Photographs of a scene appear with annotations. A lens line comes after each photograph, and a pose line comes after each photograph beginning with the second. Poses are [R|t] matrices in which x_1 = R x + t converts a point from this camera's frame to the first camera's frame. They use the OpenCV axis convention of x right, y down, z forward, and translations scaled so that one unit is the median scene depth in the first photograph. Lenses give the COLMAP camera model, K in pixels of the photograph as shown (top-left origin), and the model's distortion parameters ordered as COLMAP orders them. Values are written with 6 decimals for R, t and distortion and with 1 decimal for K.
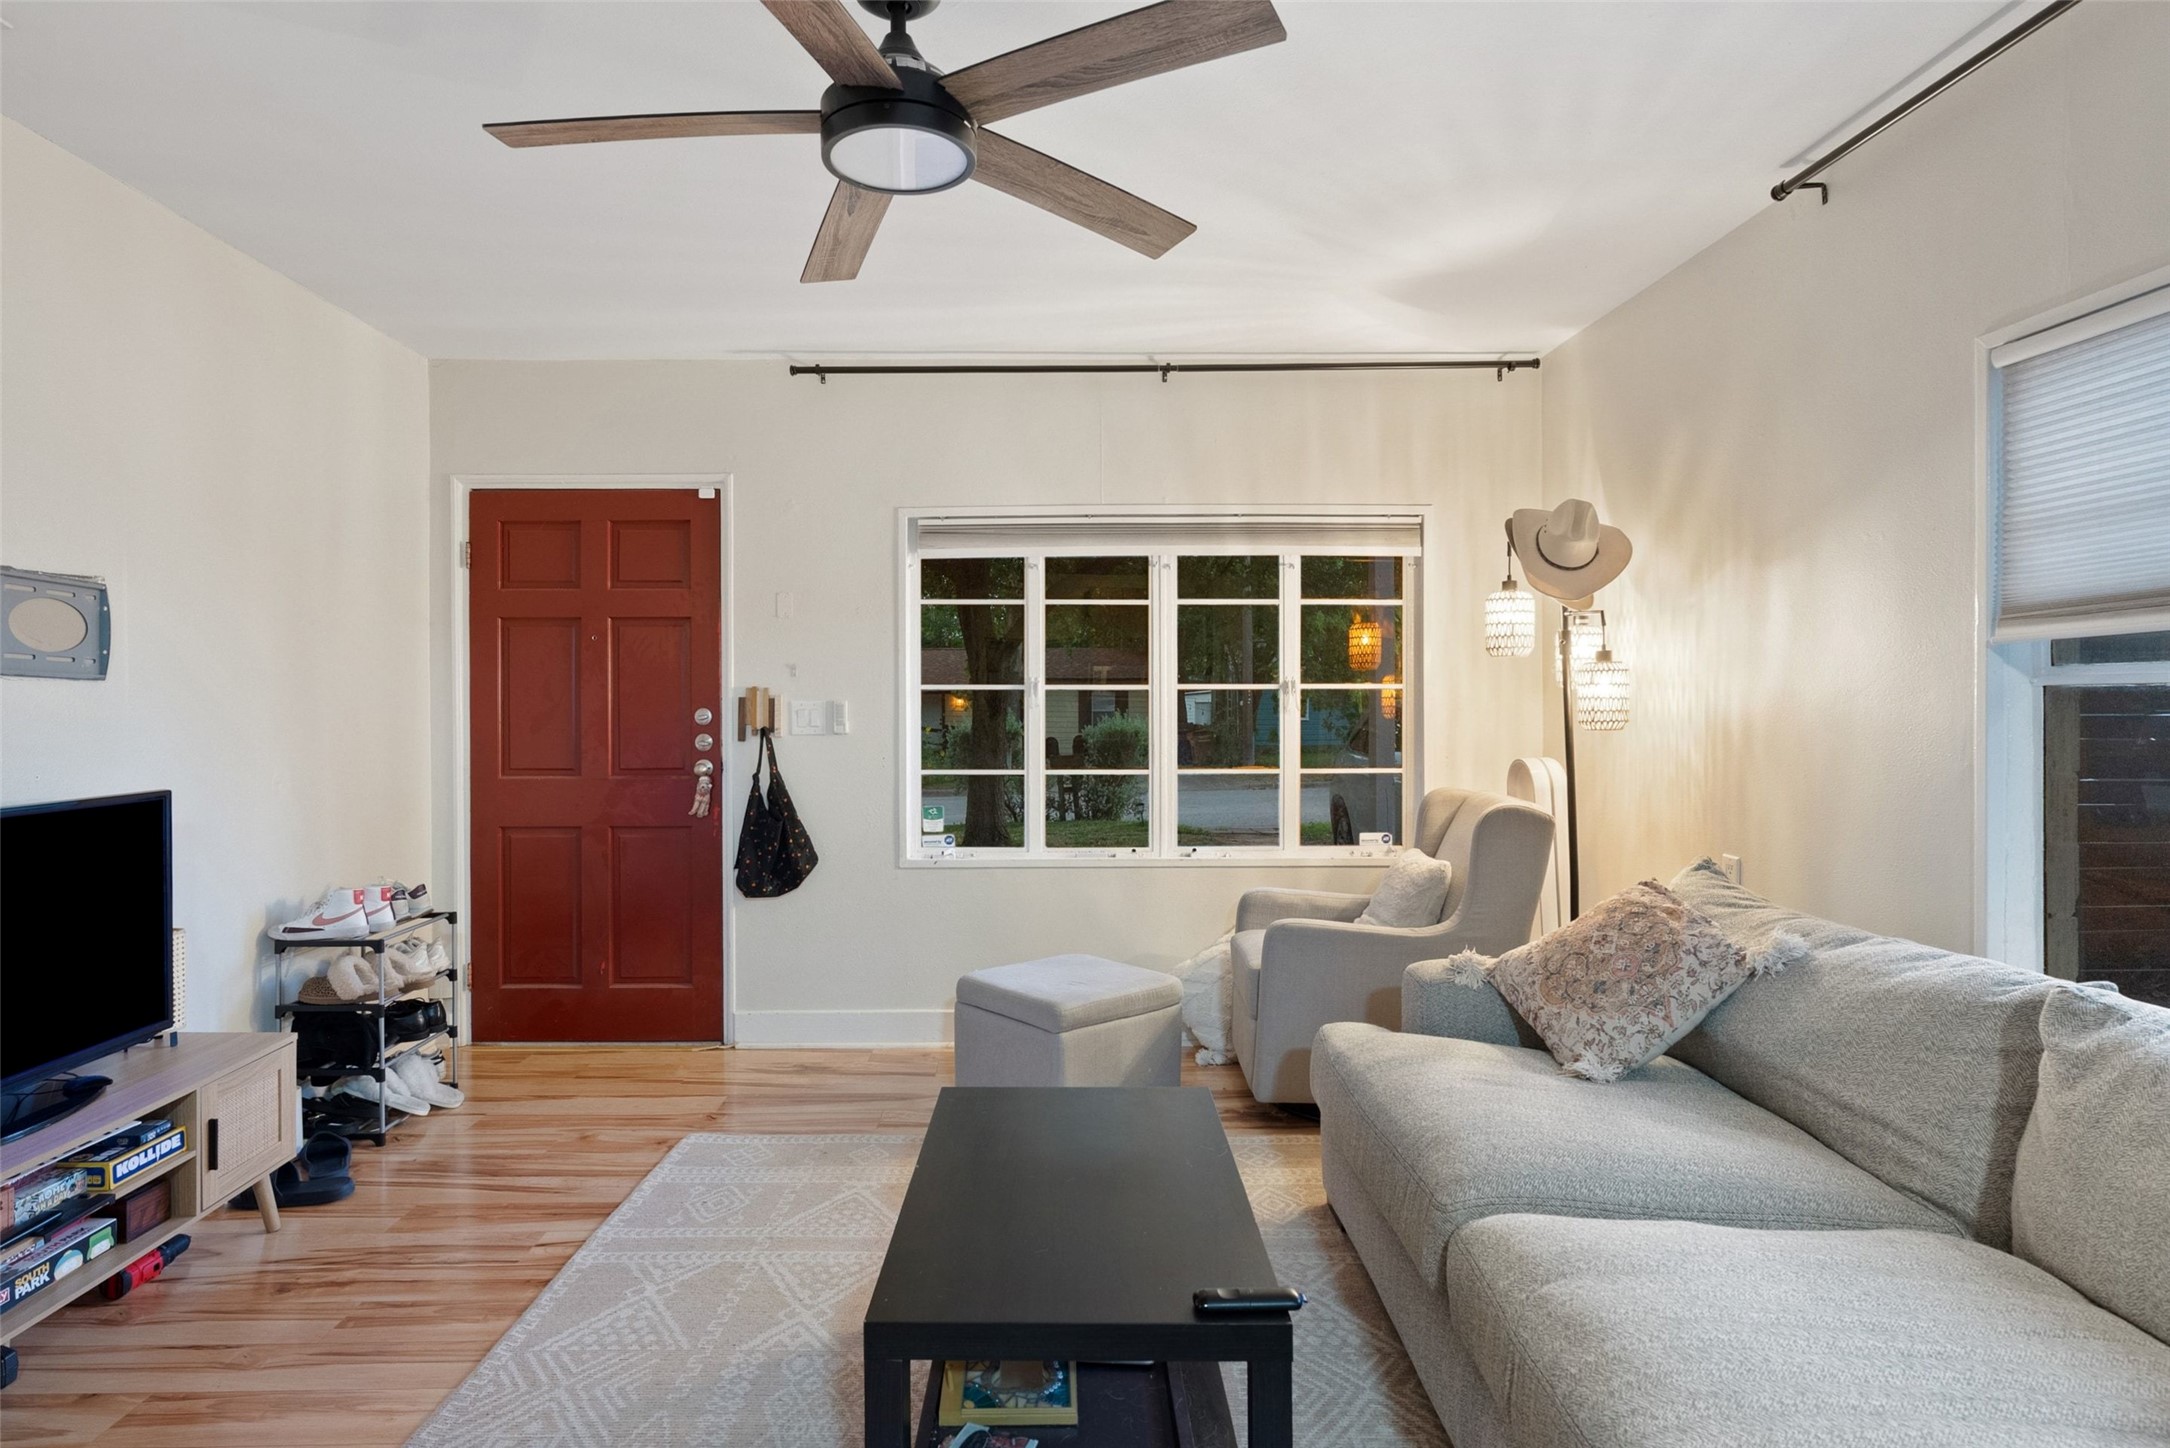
lens RADIAL K [[1157.1, 0, 1085.0], [0, 1157.1, 724.0], [0, 0, 1]] dist [-0.001899, 0.001073]
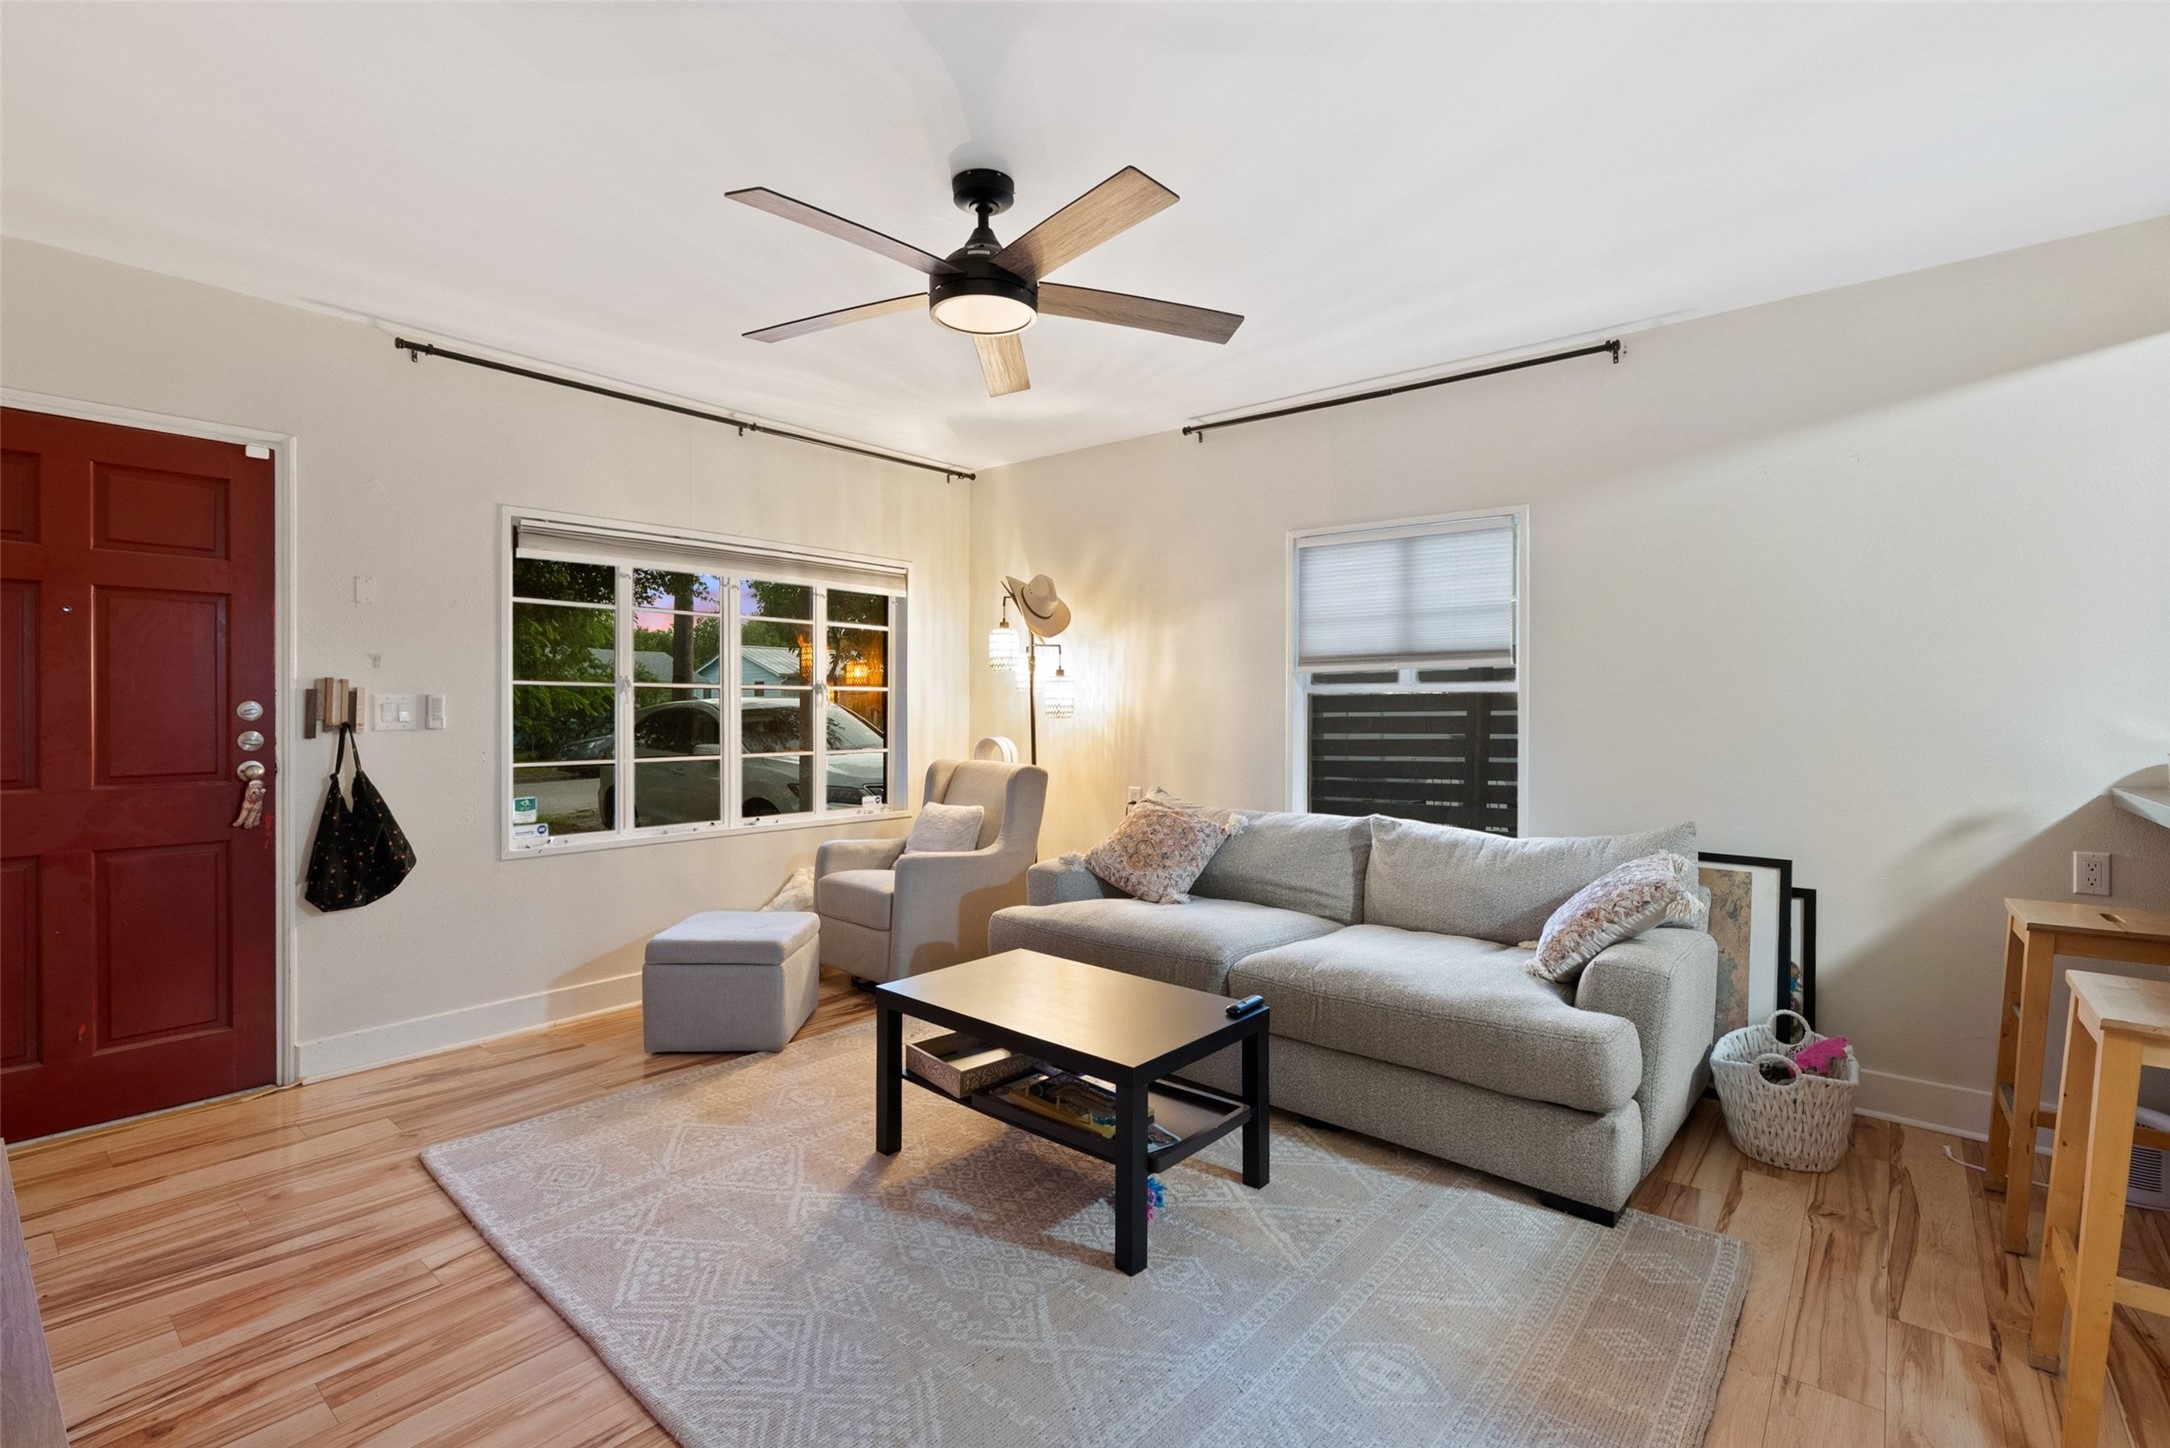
lens RADIAL K [[976.3, 0, 1092.7], [0, 976.3, 735.2], [0, 0, 1]] dist [-0.001113, 0.000440]
pose [[0.648118, -0.019122, 0.761300, -0.478853], [0.011334, 0.999816, 0.015465, 0.007558], [-0.761456, -0.001395, 0.648216, 0.053571]]
